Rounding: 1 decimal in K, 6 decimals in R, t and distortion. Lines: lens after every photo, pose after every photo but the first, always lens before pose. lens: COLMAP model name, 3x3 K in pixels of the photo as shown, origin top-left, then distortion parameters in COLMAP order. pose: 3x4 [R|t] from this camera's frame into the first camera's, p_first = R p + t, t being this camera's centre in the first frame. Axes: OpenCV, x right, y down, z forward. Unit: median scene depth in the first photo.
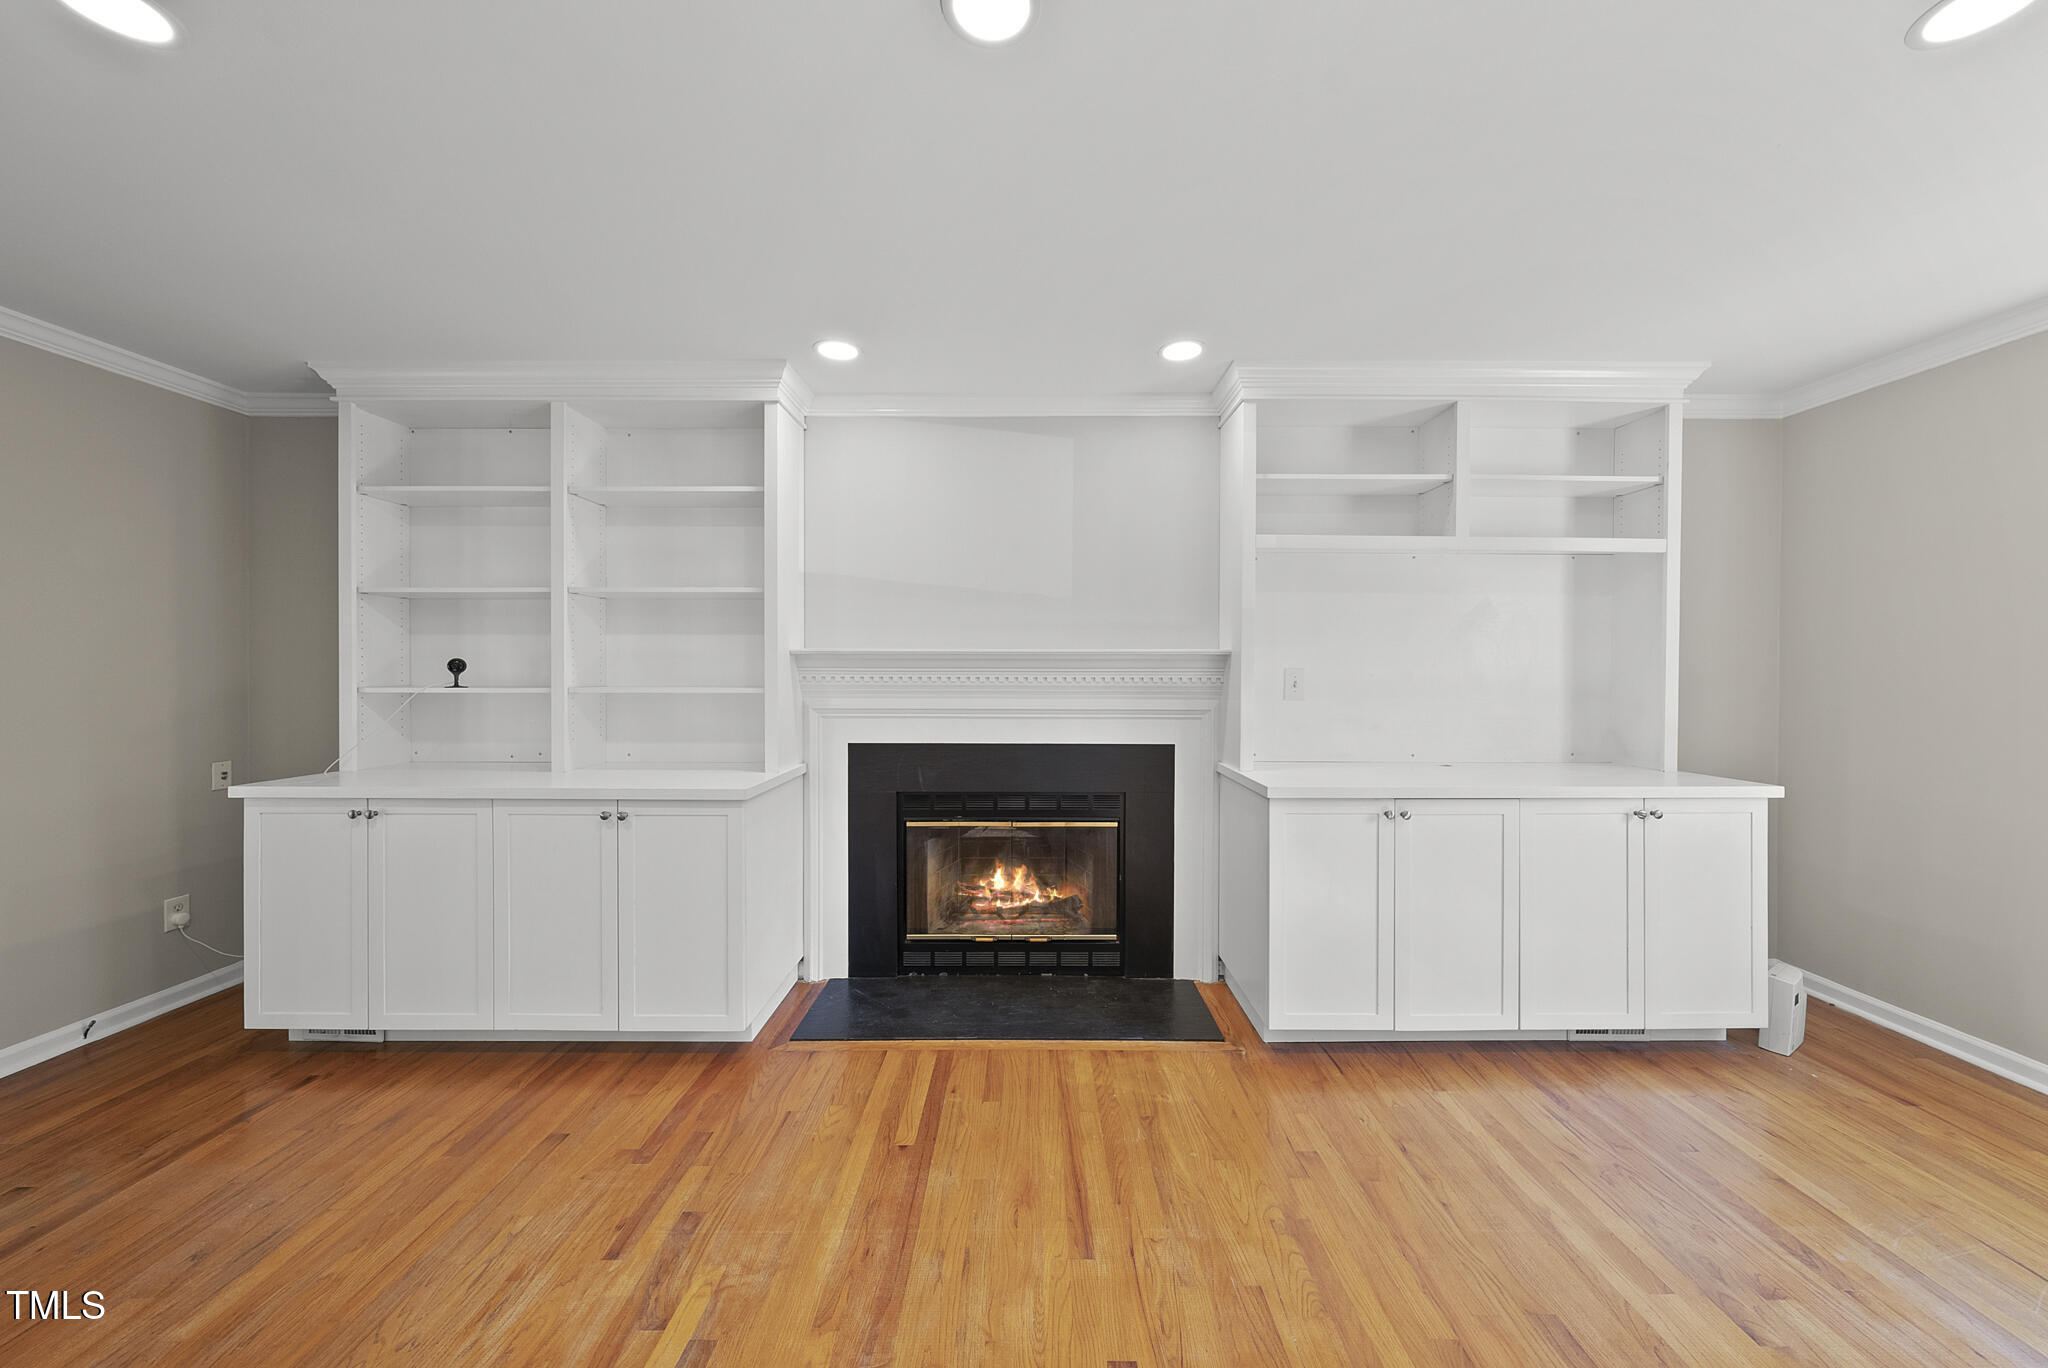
lens RADIAL K [[701.0, 0, 1029.9], [0, 701.0, 676.8], [0, 0, 1]] dist [-0.002733, 0.000407]
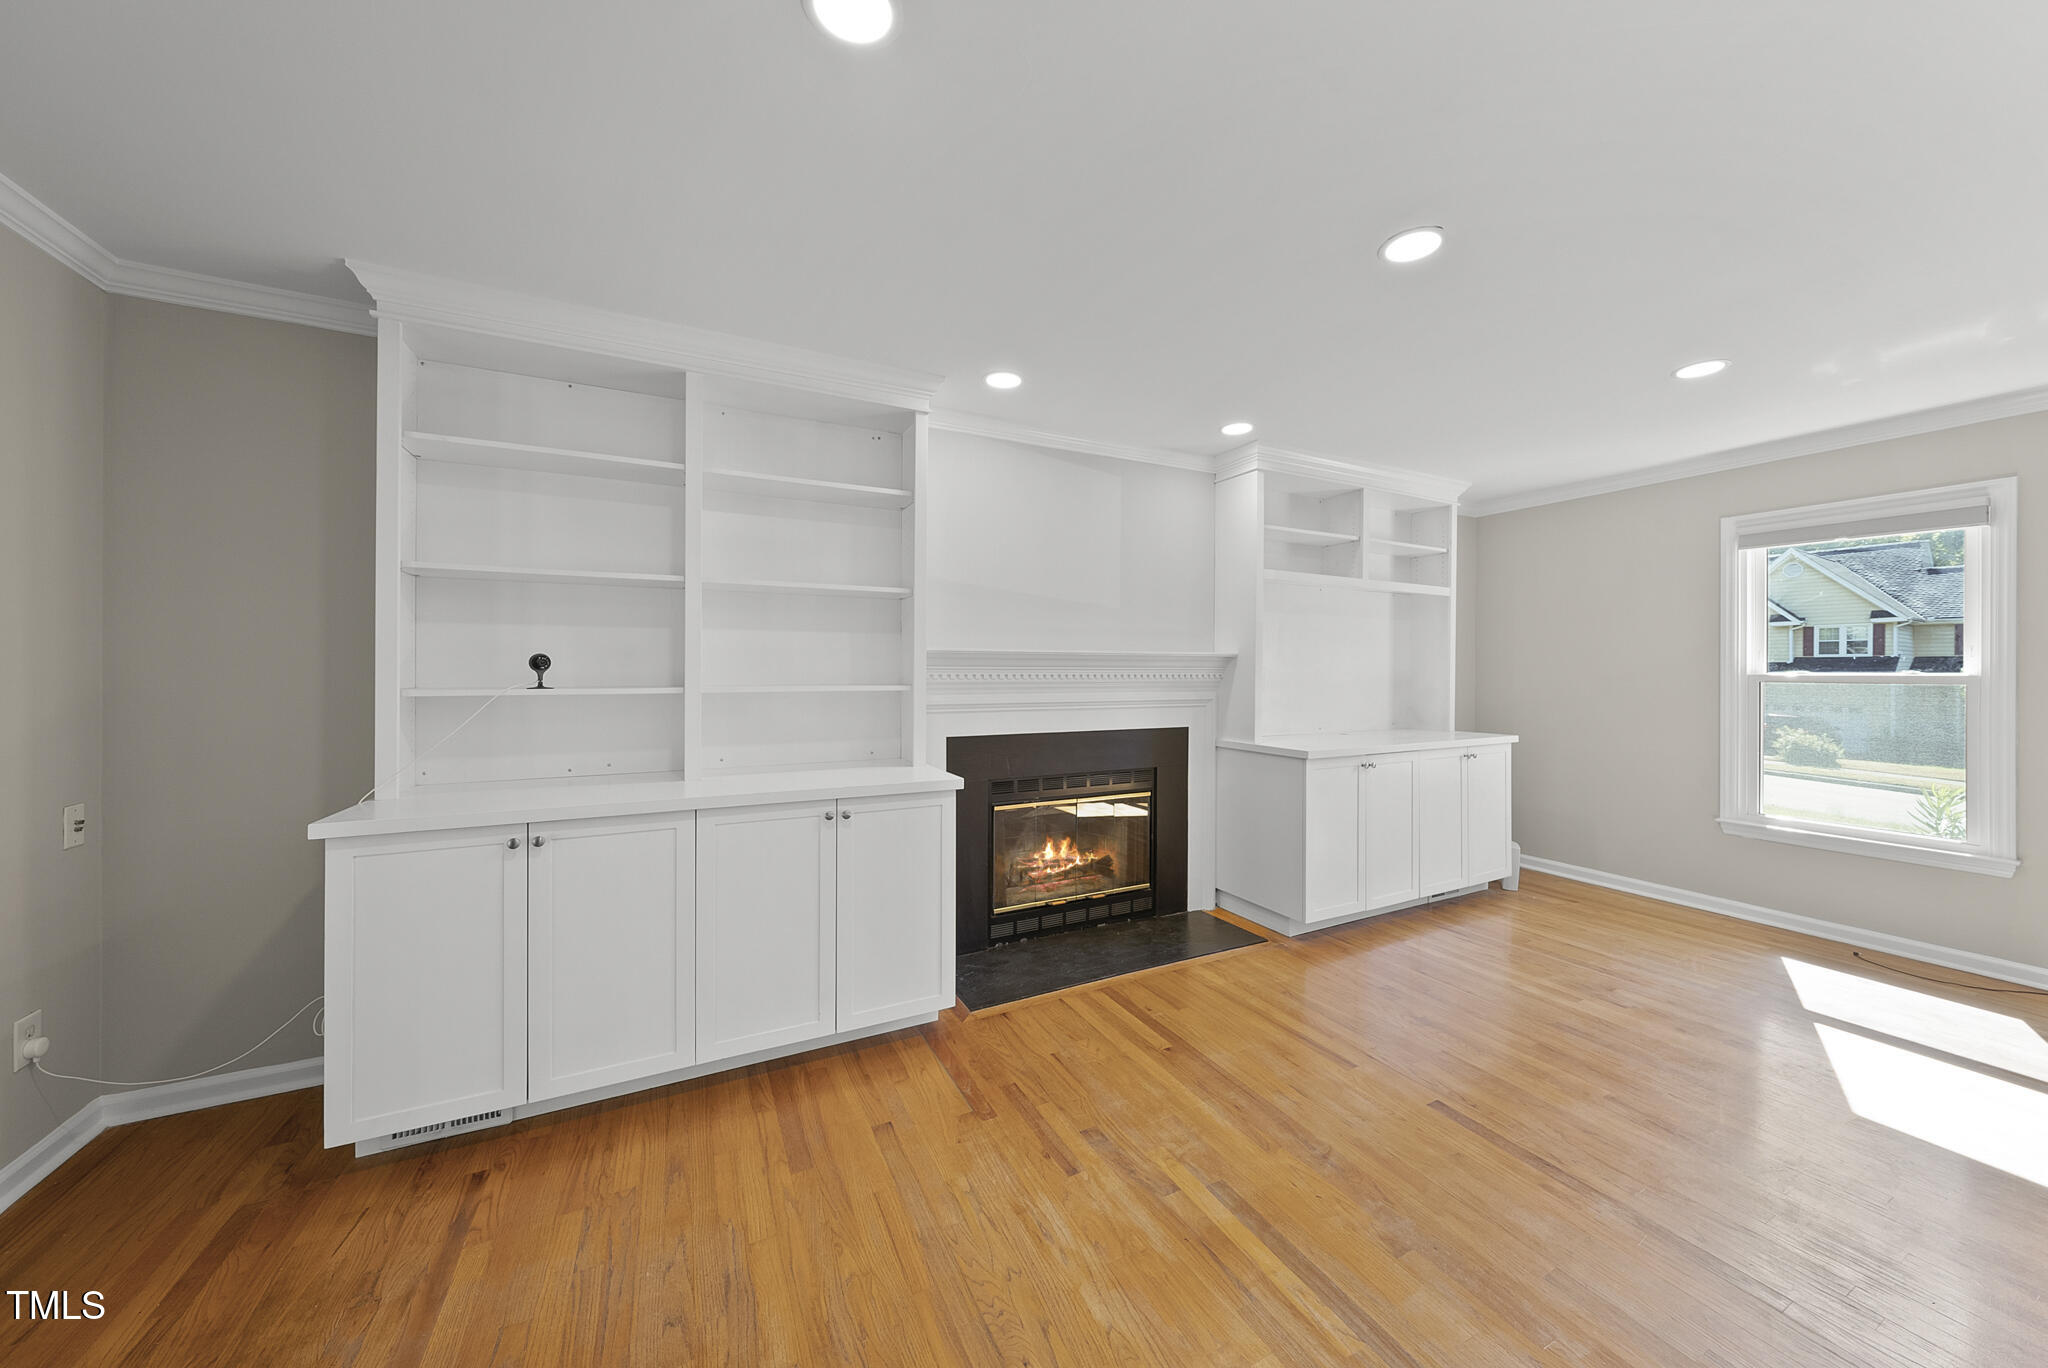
lens RADIAL K [[701.0, 0, 1030.4], [0, 701.0, 670.4], [0, 0, 1]] dist [-0.002733, 0.000407]
pose [[0.891466, -0.000456, 0.453088, -0.709884], [0.002669, 0.999987, -0.004244, -0.001164], [-0.453080, 0.004992, 0.891456, -0.006784]]
